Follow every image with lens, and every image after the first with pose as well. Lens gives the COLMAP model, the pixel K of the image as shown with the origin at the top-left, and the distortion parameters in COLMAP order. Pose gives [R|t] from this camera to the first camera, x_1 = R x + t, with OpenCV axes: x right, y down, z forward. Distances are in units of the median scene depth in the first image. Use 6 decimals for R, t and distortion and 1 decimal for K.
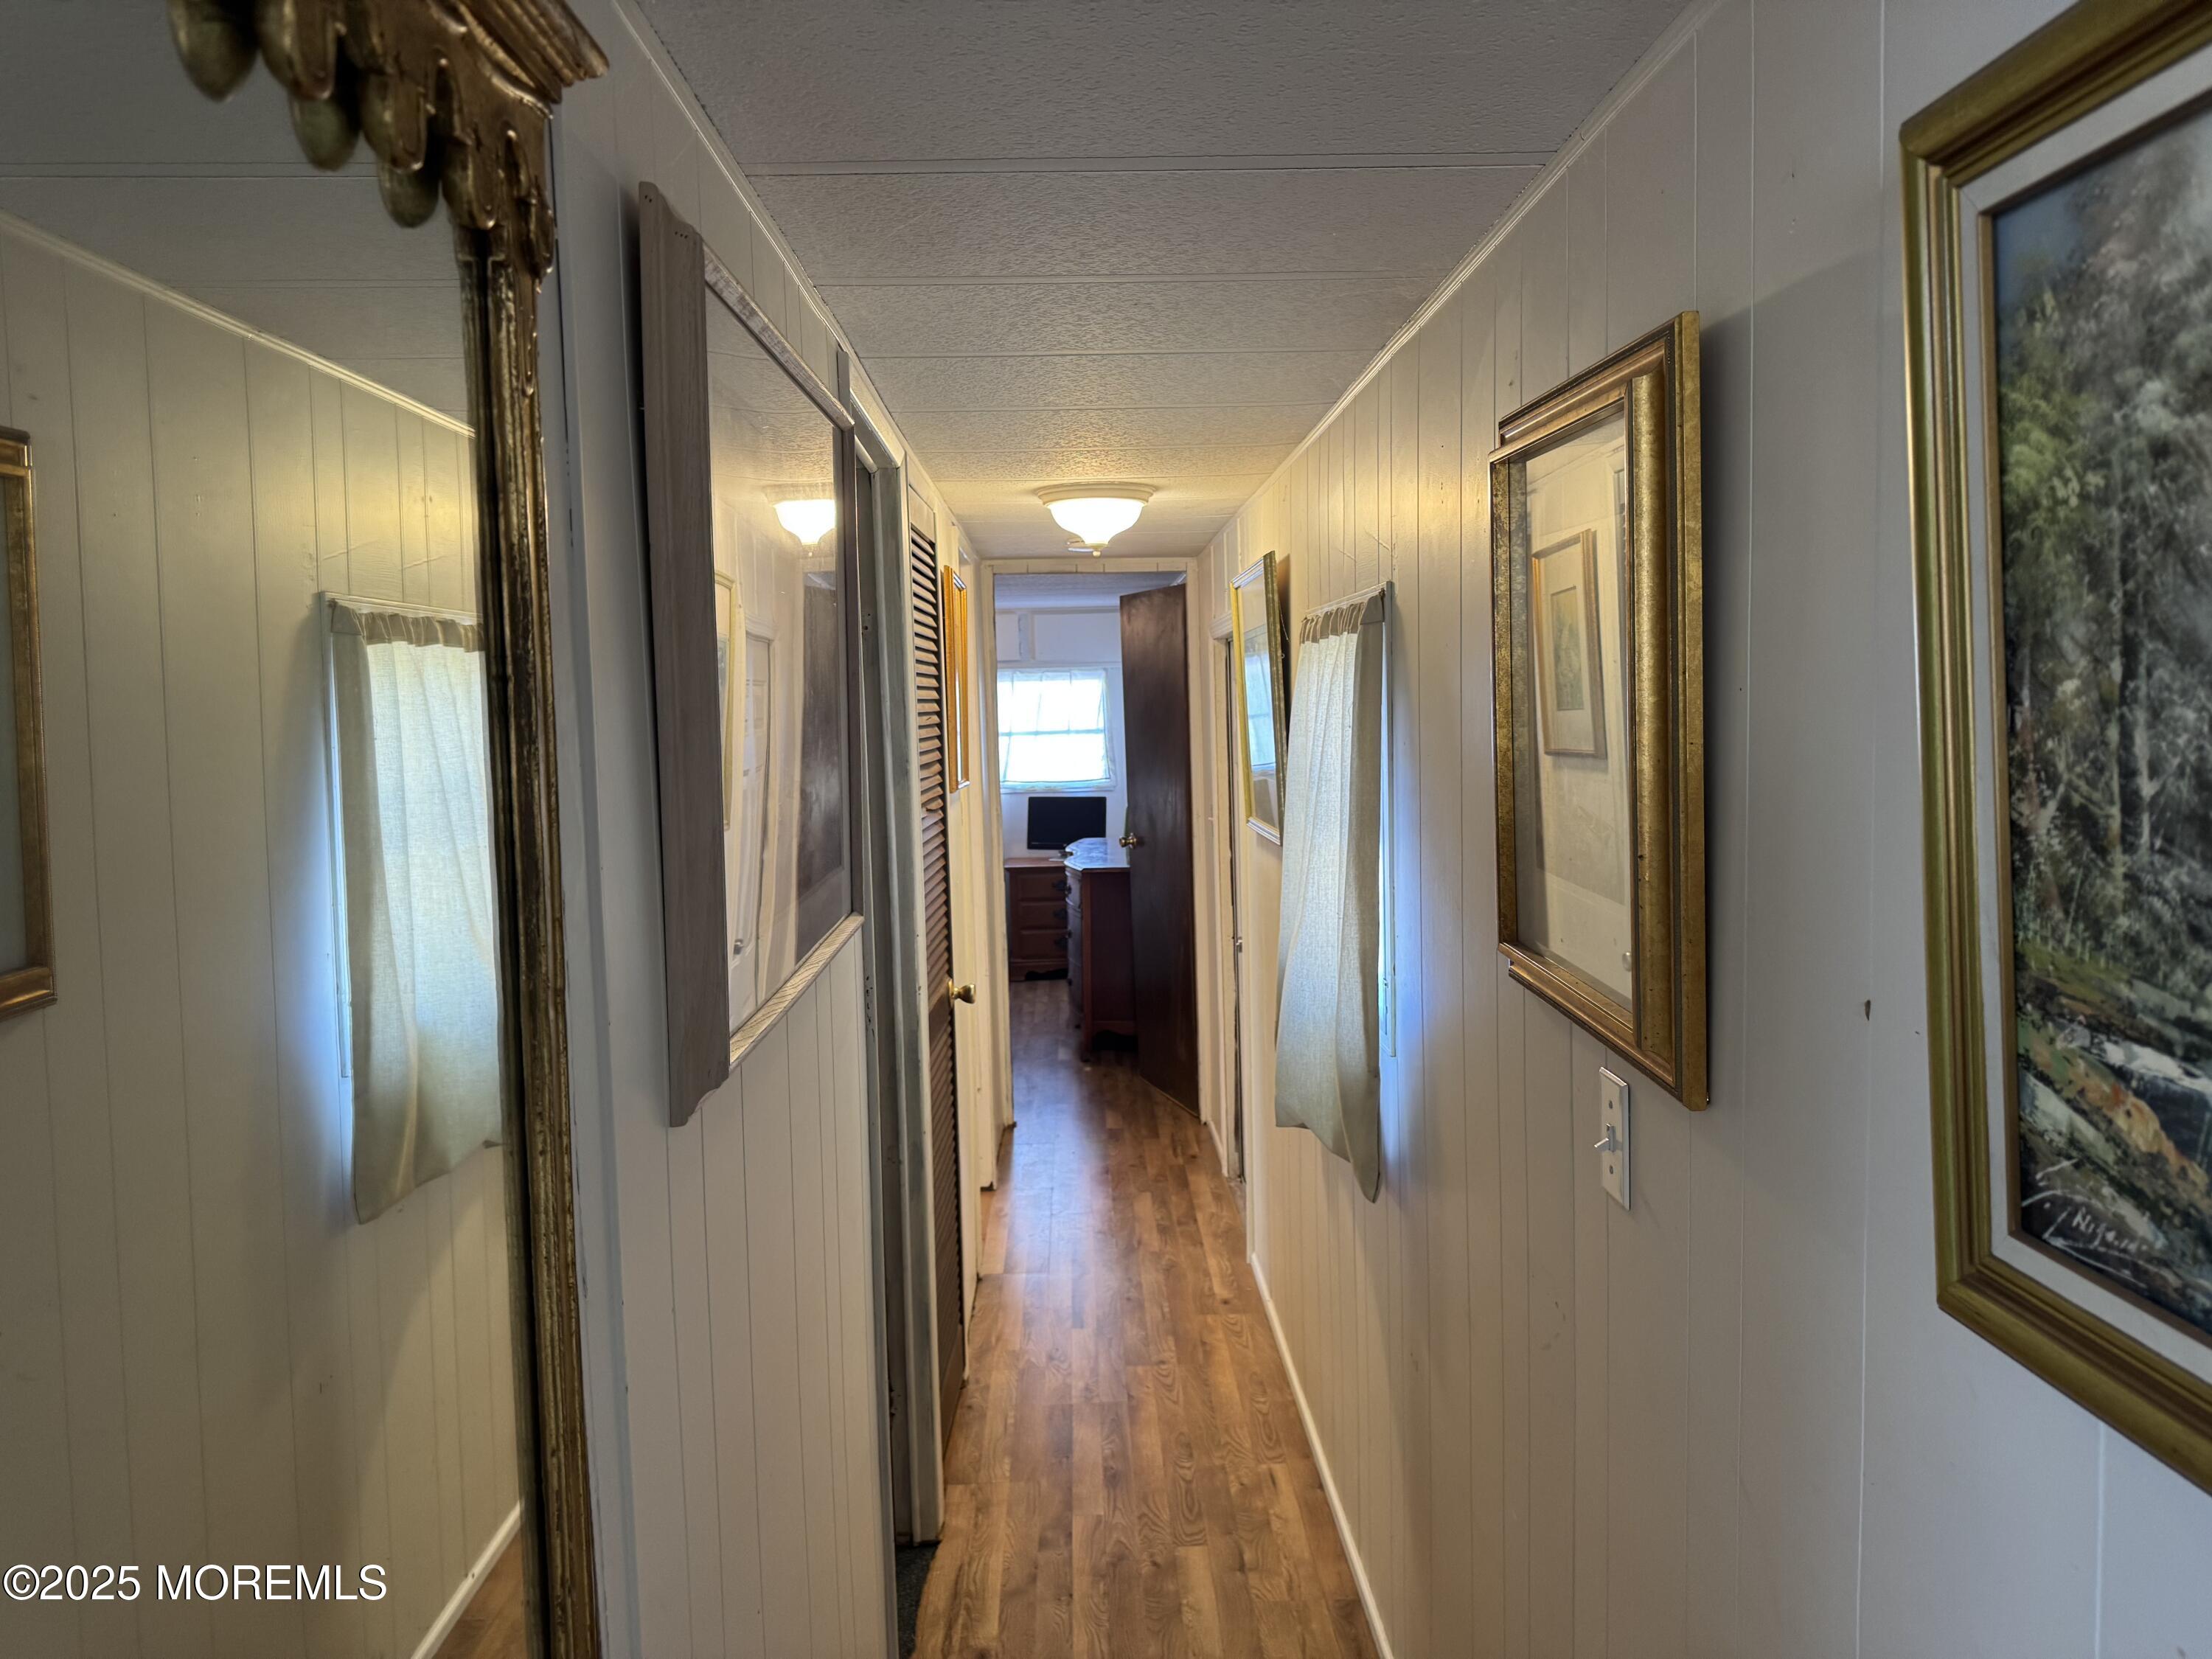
lens RADIAL K [[1566.0, 0, 1106.0], [0, 1566.0, 829.5], [0, 0, 1]] dist [0.002866, -0.004218]
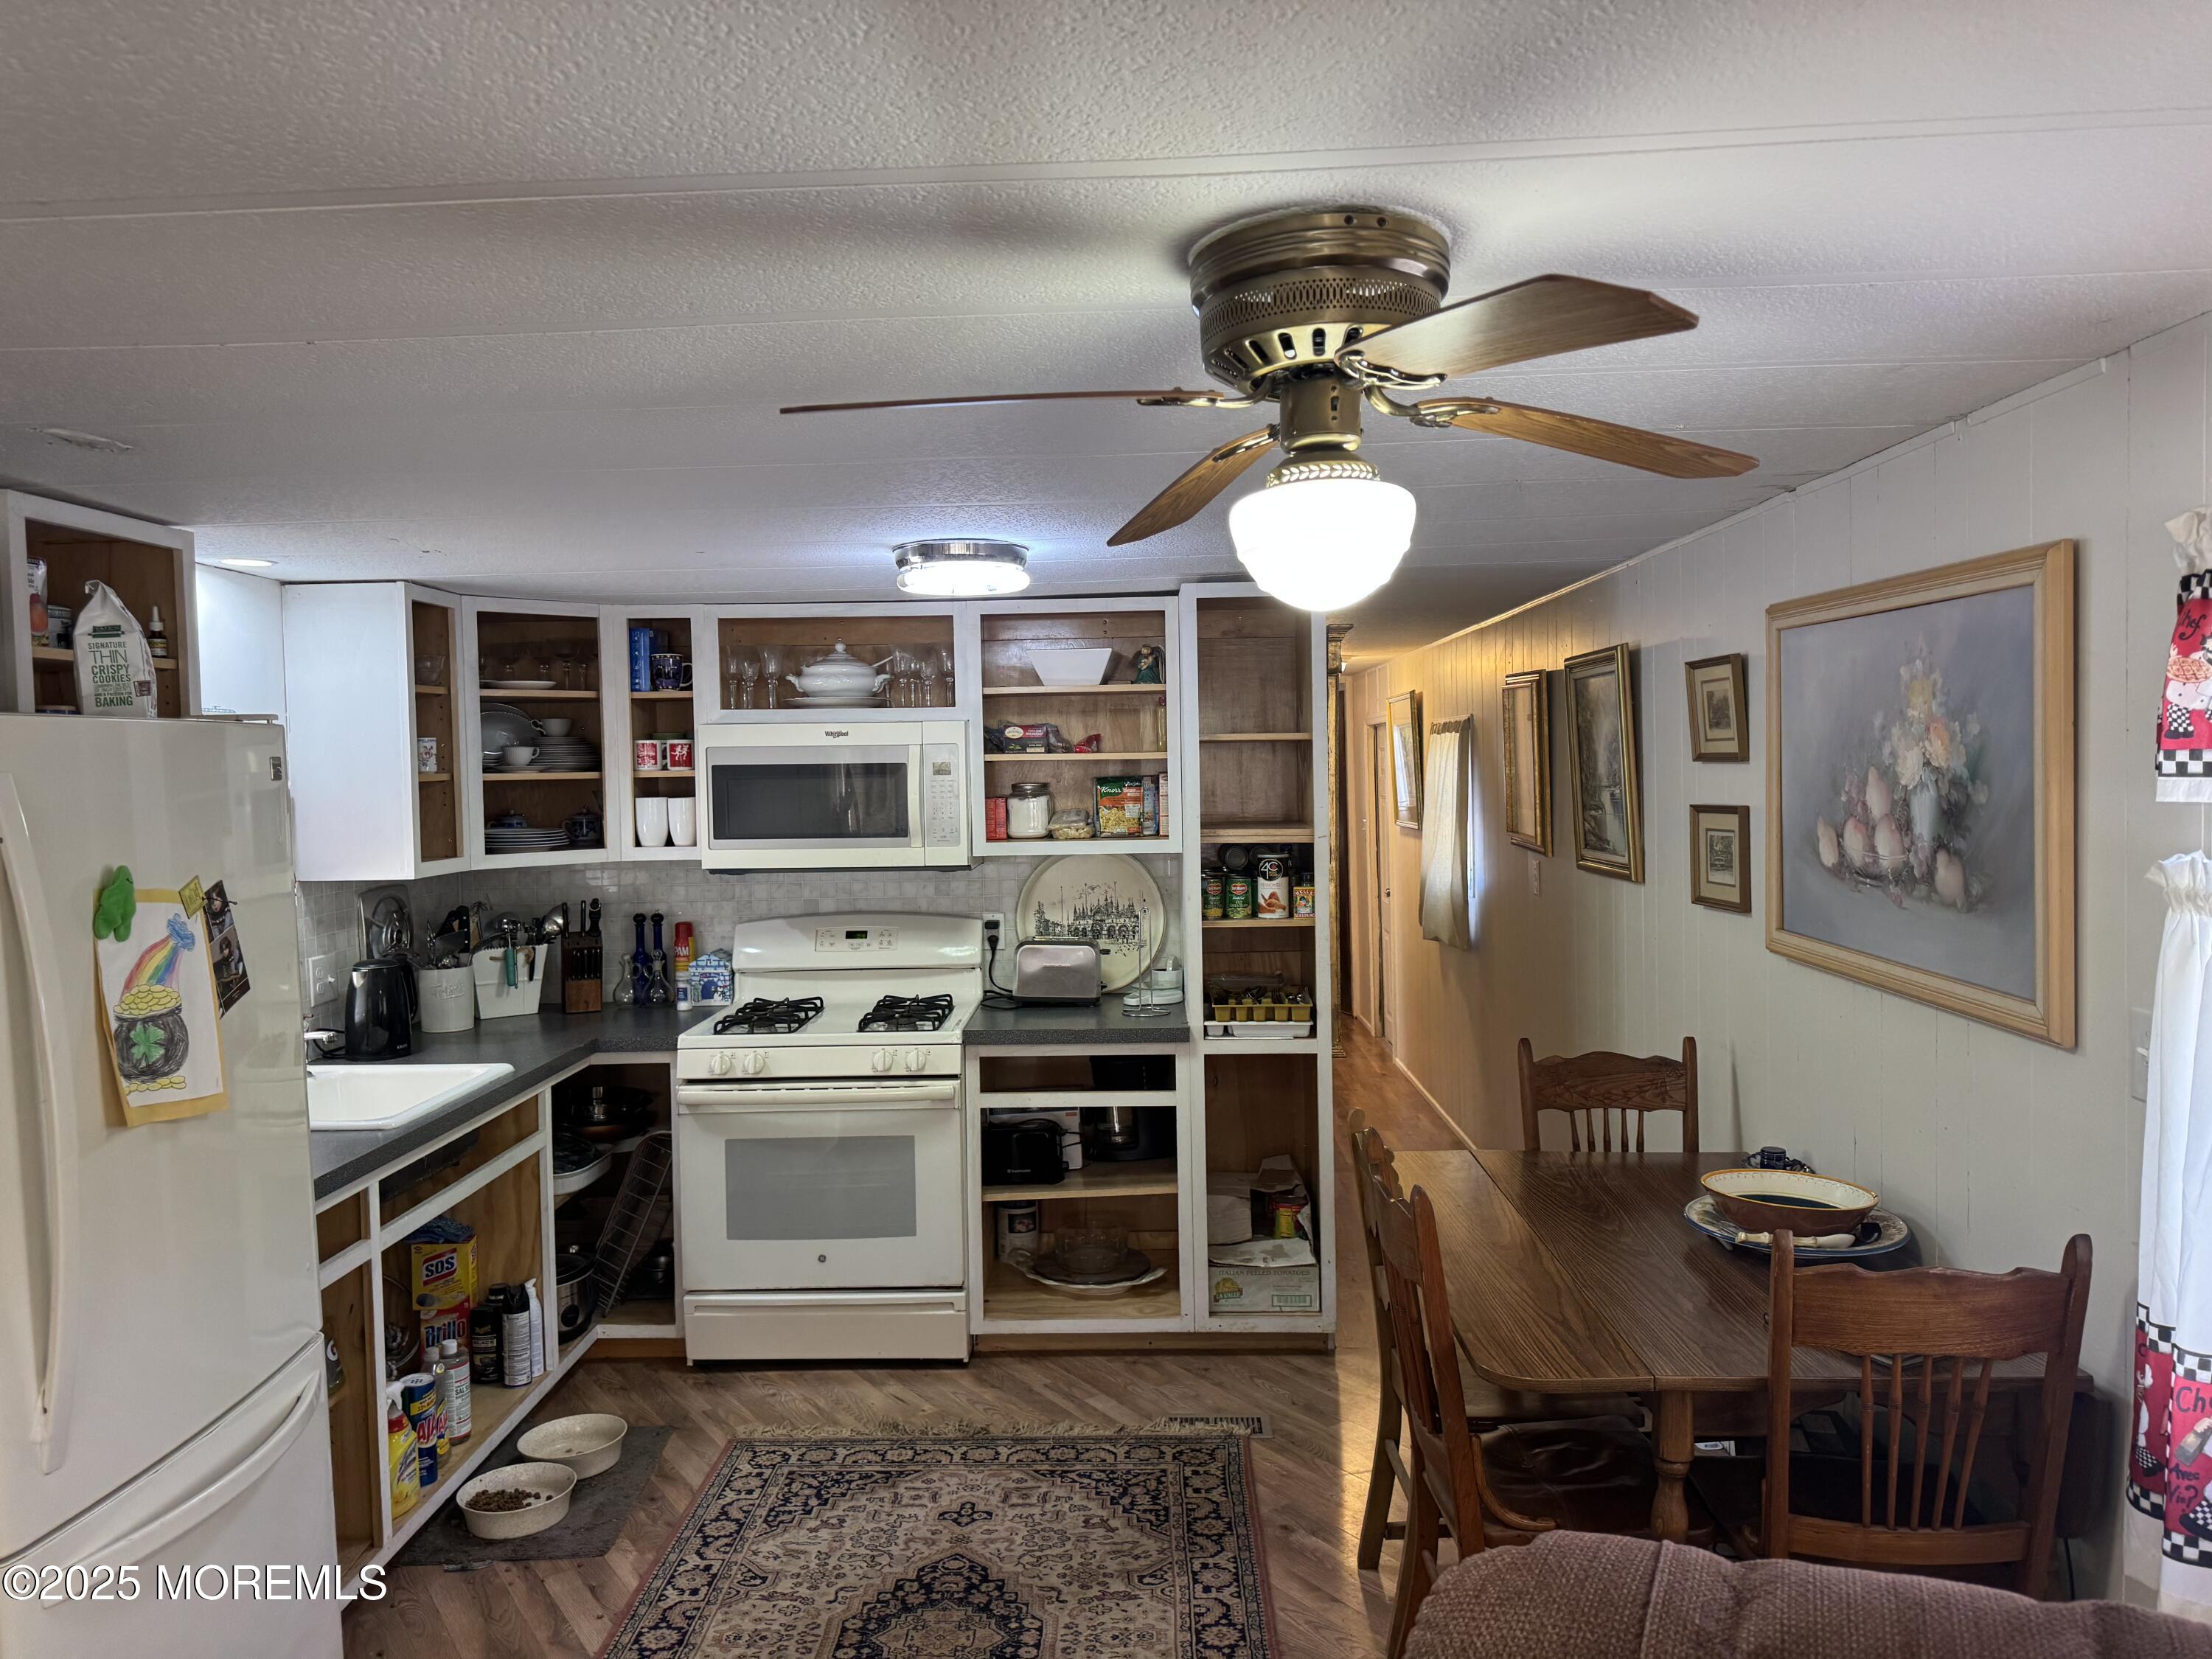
lens RADIAL K [[1566.0, 0, 1106.0], [0, 1566.0, 829.5], [0, 0, 1]] dist [0.002866, -0.004218]
pose [[0.998971, 0.006450, -0.044899, -0.260582], [-0.008199, 0.999211, -0.038863, 0.118417], [0.044613, 0.039191, 0.998235, -1.368280]]
